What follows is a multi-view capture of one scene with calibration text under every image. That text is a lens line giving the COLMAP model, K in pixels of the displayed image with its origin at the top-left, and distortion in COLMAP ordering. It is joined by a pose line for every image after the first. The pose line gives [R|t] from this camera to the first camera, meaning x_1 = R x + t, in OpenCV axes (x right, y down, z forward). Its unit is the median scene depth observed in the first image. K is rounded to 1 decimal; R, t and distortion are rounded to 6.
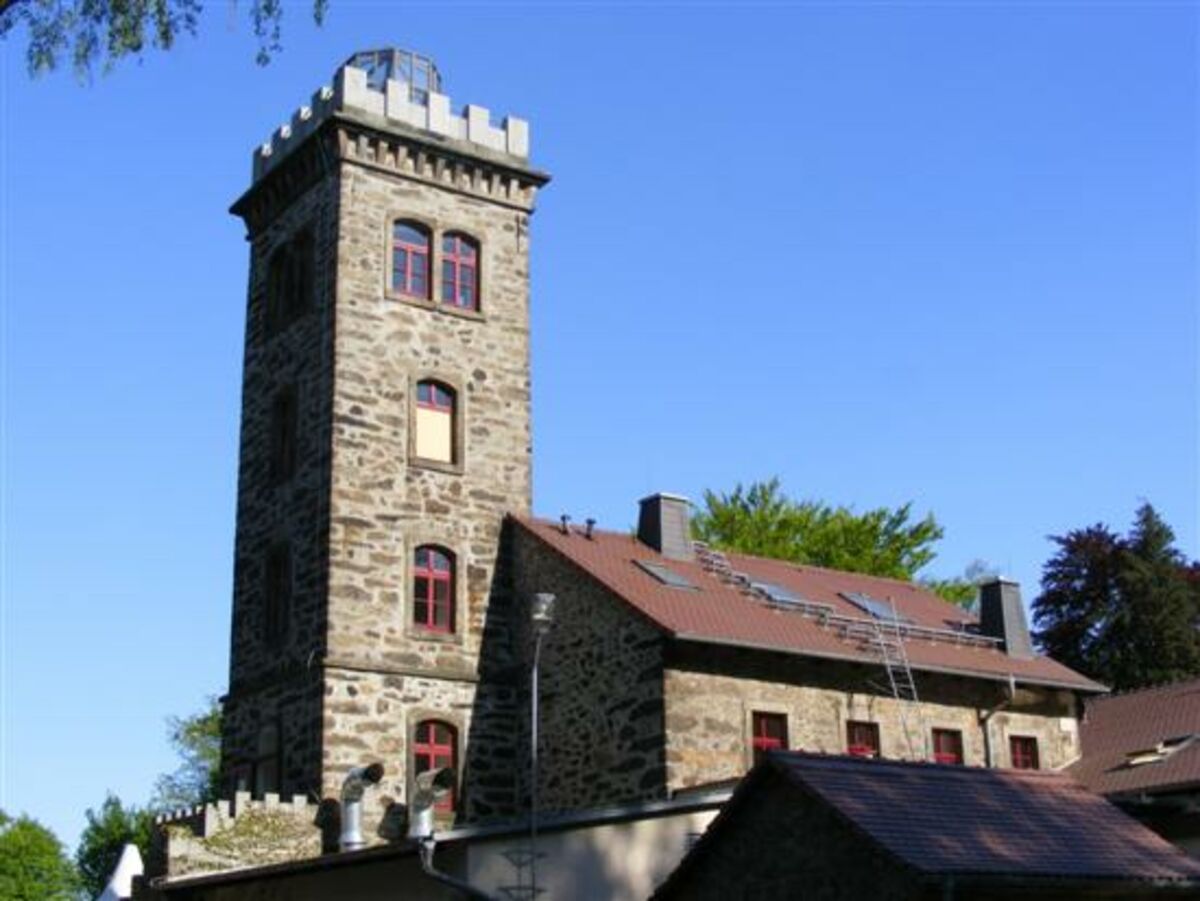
lens RADIAL K [[1767.9, 0, 600.0], [0, 1767.9, 450.5], [0, 0, 1]] dist [-0.106762, -0.010419]
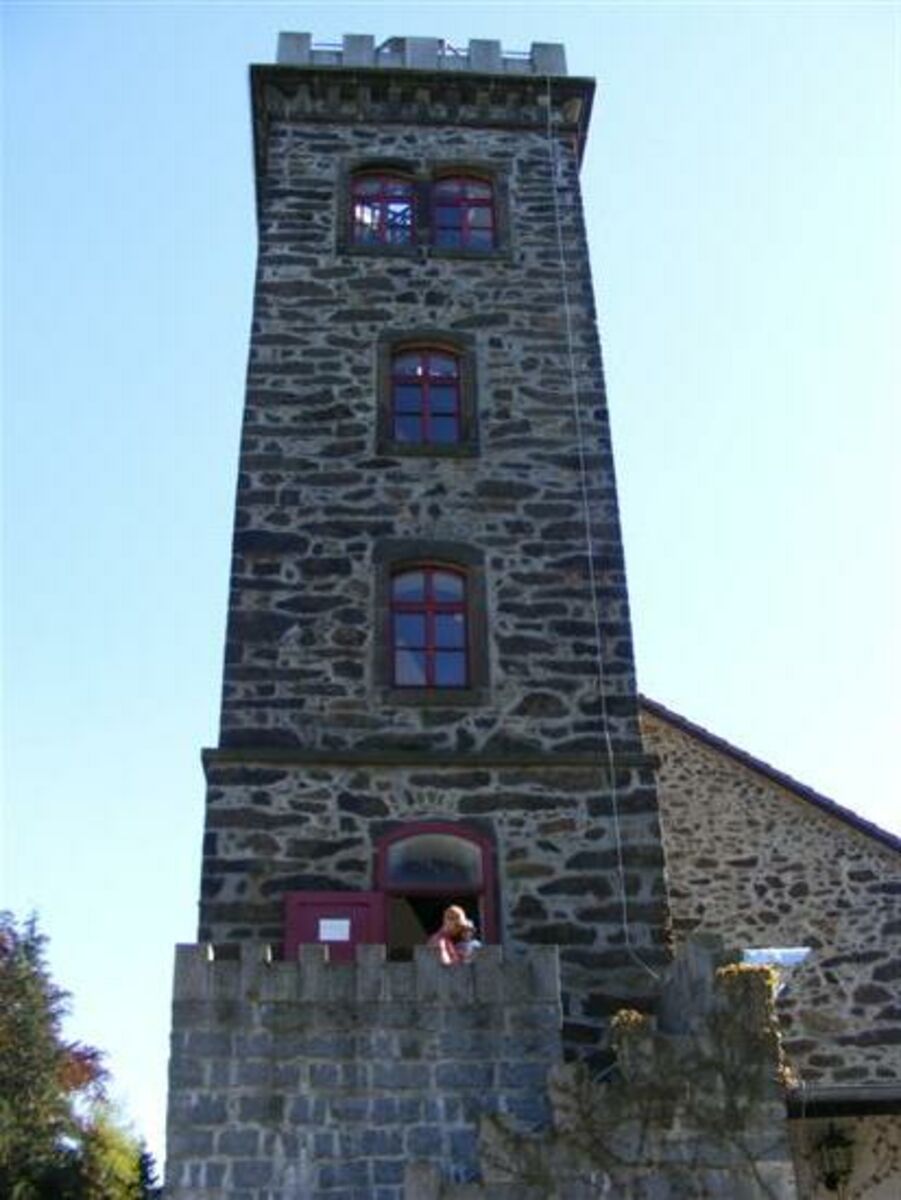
lens RADIAL K [[1291.1, 0, 450.5], [0, 1291.1, 600.0], [0, 0, 1]] dist [-0.002018, -0.298391]
pose [[0.529522, 0.439490, 0.725572, -0.511198], [-0.248325, 0.898168, -0.362806, 0.232171], [-0.811135, 0.011936, 0.584737, 0.760307]]
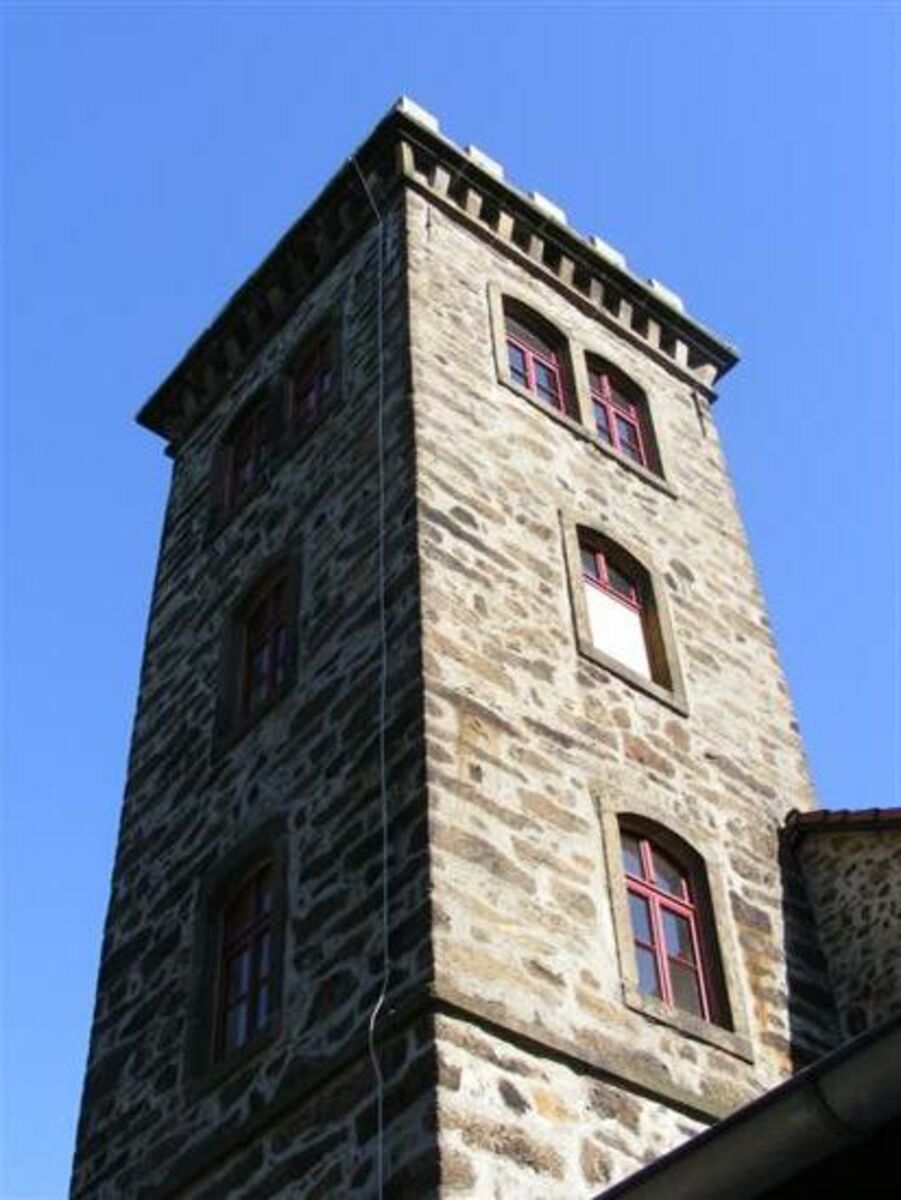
lens RADIAL K [[1665.2, 0, 450.5], [0, 1665.2, 600.0], [0, 0, 1]] dist [-0.167672, 0.027876]
pose [[0.996781, 0.047173, 0.064826, -0.165718], [-0.007553, 0.860235, -0.509843, 0.198653], [-0.079817, 0.507712, 0.857822, 0.663728]]
